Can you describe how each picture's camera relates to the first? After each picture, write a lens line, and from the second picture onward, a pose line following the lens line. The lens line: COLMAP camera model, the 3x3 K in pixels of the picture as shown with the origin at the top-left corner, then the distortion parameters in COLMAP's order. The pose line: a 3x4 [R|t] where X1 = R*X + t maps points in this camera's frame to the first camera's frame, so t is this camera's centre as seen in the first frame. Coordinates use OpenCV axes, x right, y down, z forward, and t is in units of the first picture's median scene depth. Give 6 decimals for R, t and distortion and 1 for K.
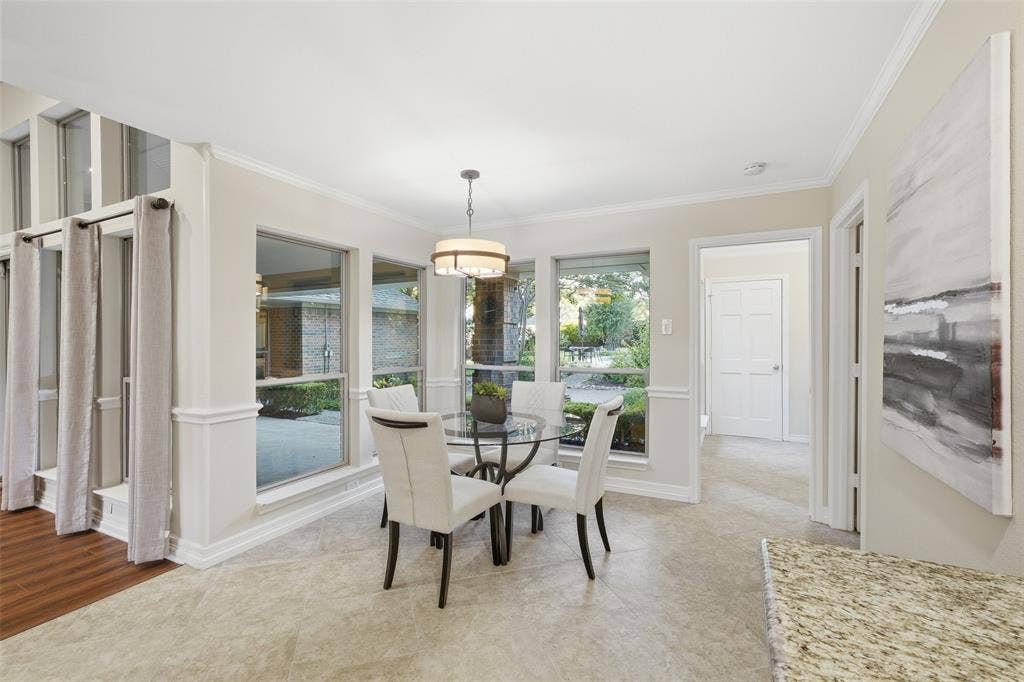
lens RADIAL K [[439.9, 0, 512.0], [0, 439.9, 341.0], [0, 0, 1]] dist [0.001246, 0.000105]
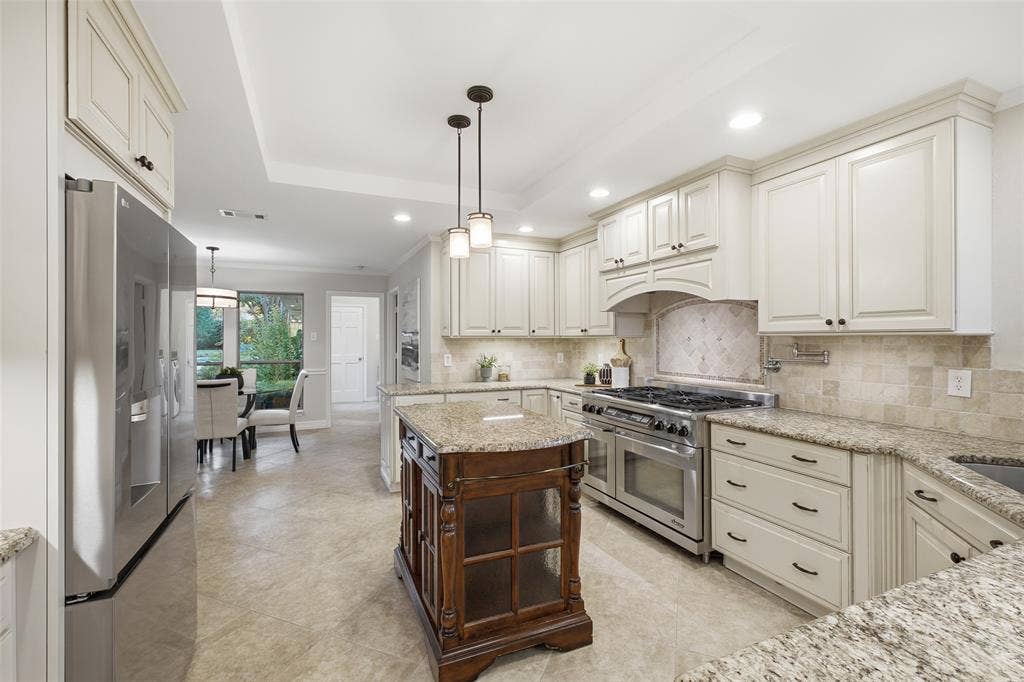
lens RADIAL K [[455.1, 0, 507.4], [0, 455.1, 338.8], [0, 0, 1]] dist [-0.001918, -0.000367]
pose [[0.631113, 0.002013, 0.775688, -0.763626], [0.003615, 0.999978, -0.005535, -0.010222], [-0.775682, 0.006297, 0.631092, -1.041810]]
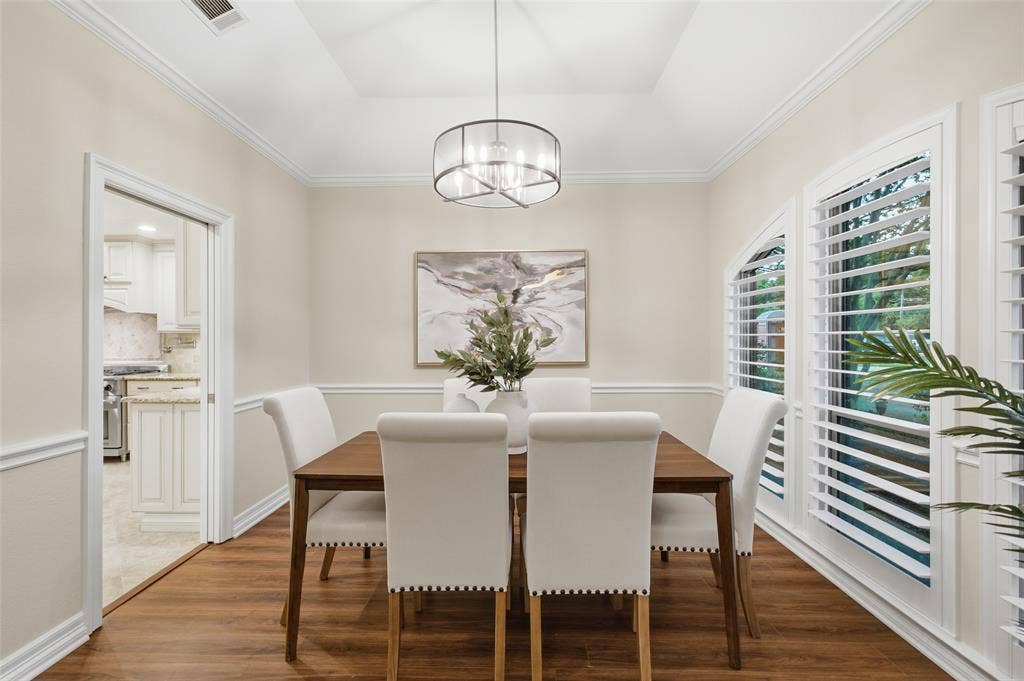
lens RADIAL K [[455.1, 0, 507.4], [0, 455.1, 338.3], [0, 0, 1]] dist [-0.001918, -0.000367]
pose [[-0.425751, 0.001538, 0.904839, -1.914757], [0.006680, 0.999977, 0.001444, 0.007782], [-0.904816, 0.006659, -0.425751, -1.338648]]
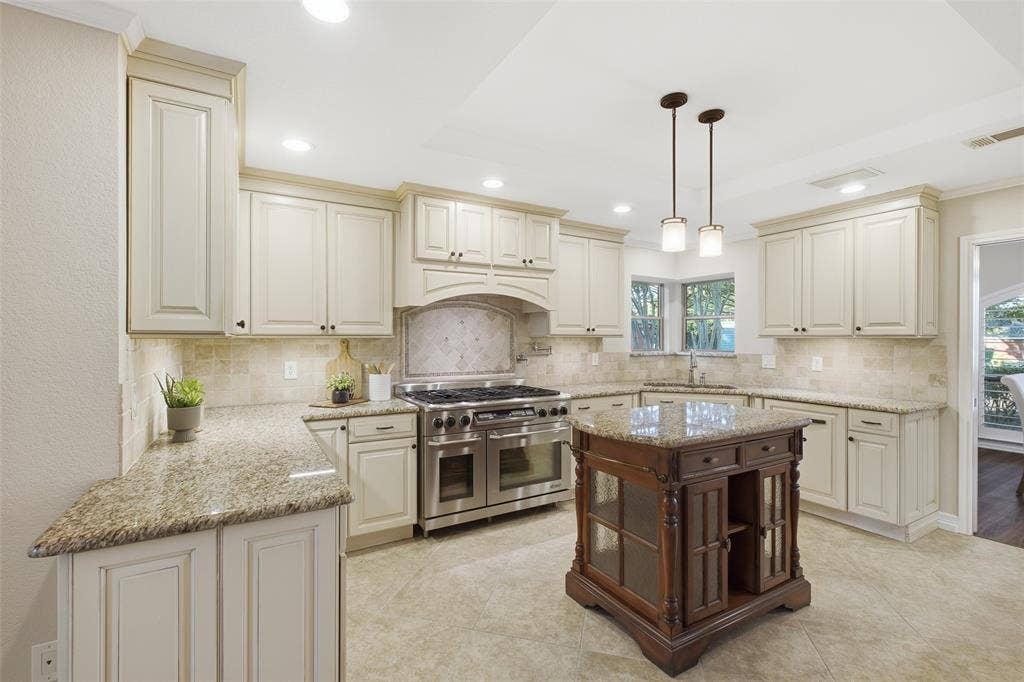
lens RADIAL K [[455.1, 0, 507.4], [0, 455.1, 338.8], [0, 0, 1]] dist [-0.001918, -0.000367]
pose [[-0.839378, 0.002382, 0.543542, -0.325836], [0.005228, 0.999980, 0.003692, -0.020389], [-0.543522, 0.005941, -0.839374, 0.422116]]
